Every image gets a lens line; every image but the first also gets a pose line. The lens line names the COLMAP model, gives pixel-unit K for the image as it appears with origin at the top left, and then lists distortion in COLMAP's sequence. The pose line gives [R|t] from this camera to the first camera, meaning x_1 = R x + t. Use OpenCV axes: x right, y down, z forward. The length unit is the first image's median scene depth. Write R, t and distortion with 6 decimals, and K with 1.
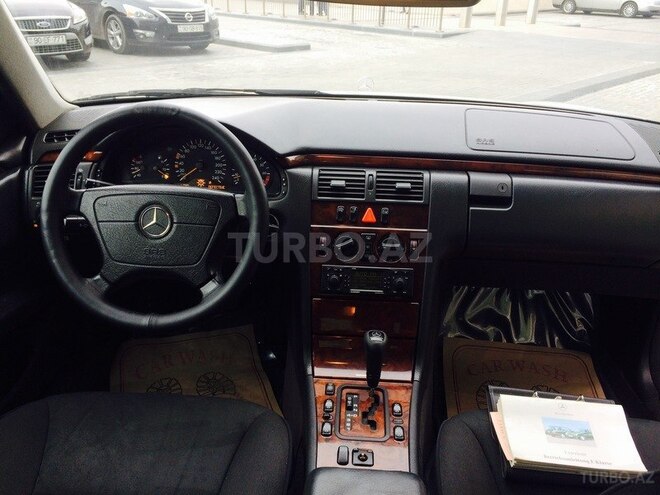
lens RADIAL K [[568.8, 0, 330.0], [0, 568.8, 247.5], [0, 0, 1]] dist [0.094399, -0.131146]
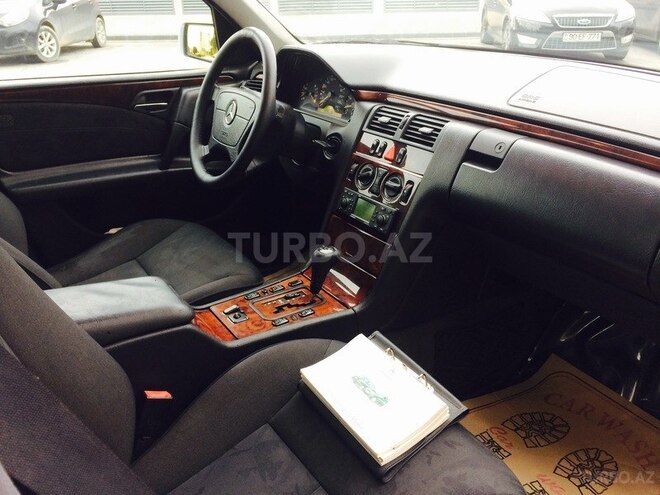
lens RADIAL K [[568.8, 0, 330.0], [0, 568.8, 247.5], [0, 0, 1]] dist [0.094399, -0.131146]
pose [[0.585713, 0.300215, -0.752869, 0.144860], [-0.310238, 0.941175, 0.133947, 0.000254], [0.748795, 0.155114, 0.644396, 0.046497]]
